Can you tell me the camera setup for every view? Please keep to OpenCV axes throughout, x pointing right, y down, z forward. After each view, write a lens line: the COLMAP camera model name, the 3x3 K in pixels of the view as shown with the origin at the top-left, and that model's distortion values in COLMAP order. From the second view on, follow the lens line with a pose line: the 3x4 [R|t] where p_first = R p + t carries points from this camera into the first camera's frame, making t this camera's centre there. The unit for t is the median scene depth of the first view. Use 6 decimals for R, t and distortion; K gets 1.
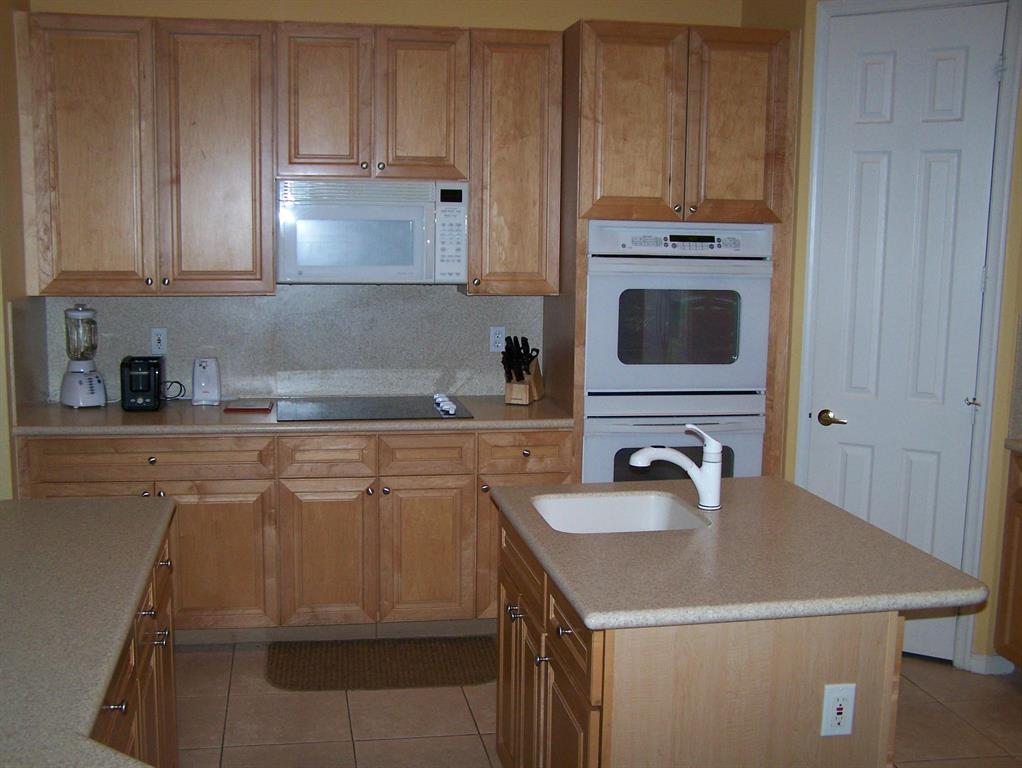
lens RADIAL K [[1157.0, 0, 490.9], [0, 1157.0, 411.5], [0, 0, 1]] dist [-0.202430, 0.341609]
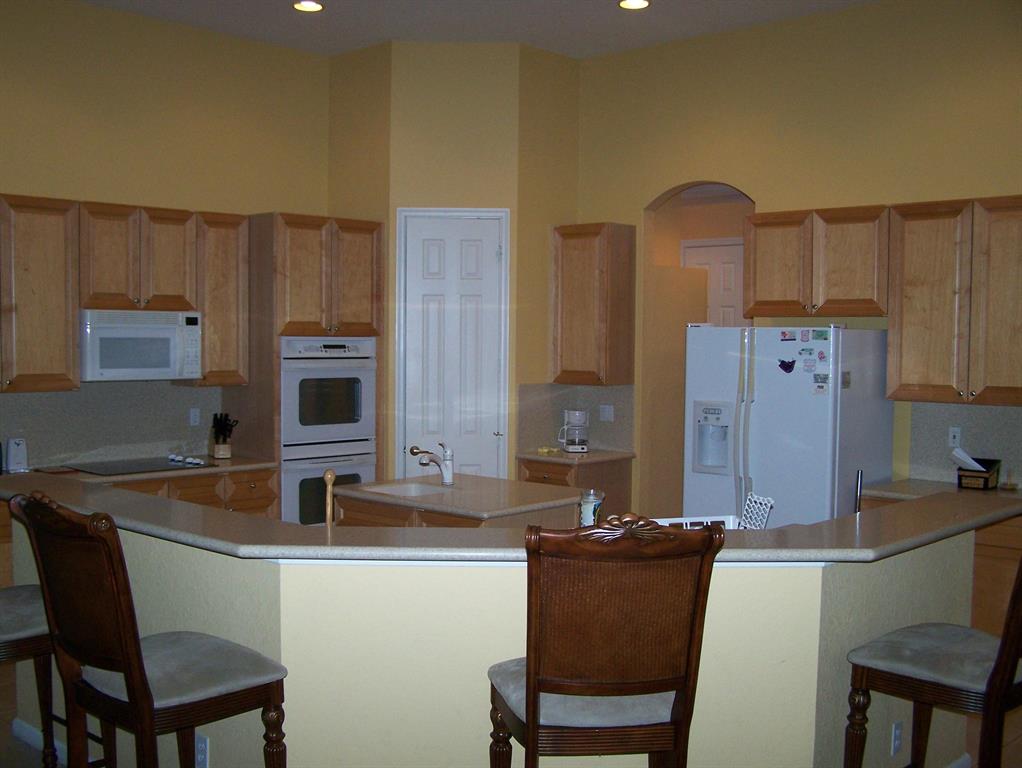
lens RADIAL K [[1157.0, 0, 490.9], [0, 1157.0, 411.5], [0, 0, 1]] dist [-0.202430, 0.341609]
pose [[0.805116, -0.044134, 0.591473, -0.616222], [0.092742, 0.994329, -0.052047, 0.046470], [-0.585822, 0.096759, 0.804643, -0.437195]]
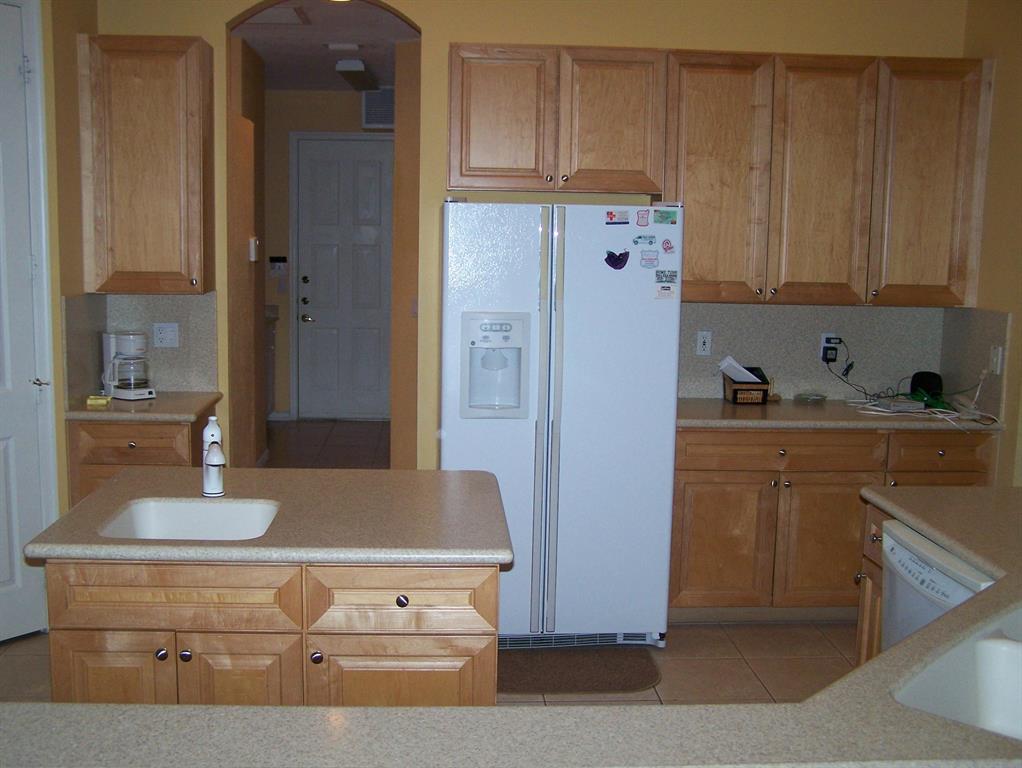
lens RADIAL K [[1157.0, 0, 490.9], [0, 1157.0, 411.5], [0, 0, 1]] dist [-0.202430, 0.341609]
pose [[0.122871, -0.159036, 0.979597, -0.520992], [0.136660, 0.980384, 0.142023, -0.070412], [-0.982968, 0.116422, 0.142195, 0.410622]]
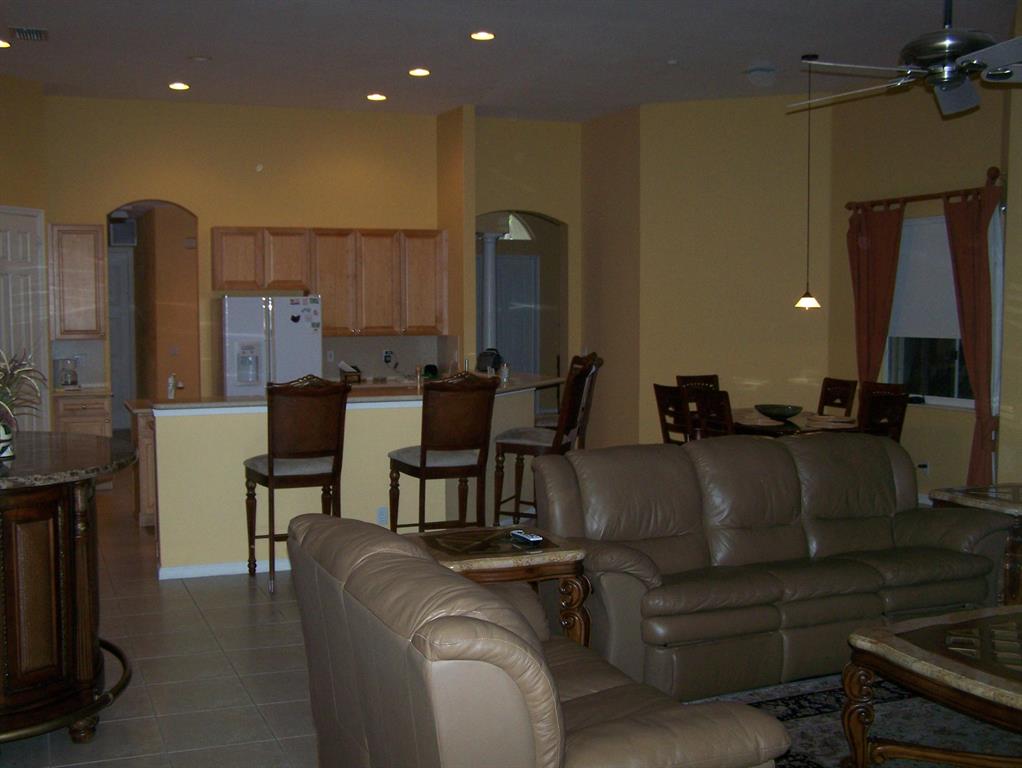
lens RADIAL K [[1157.0, 0, 490.9], [0, 1157.0, 411.5], [0, 0, 1]] dist [-0.202430, 0.341609]
pose [[-0.216972, -0.095547, 0.971491, -1.941982], [0.150395, 0.980044, 0.129978, -0.103505], [-0.964523, 0.174309, -0.198272, 0.543121]]
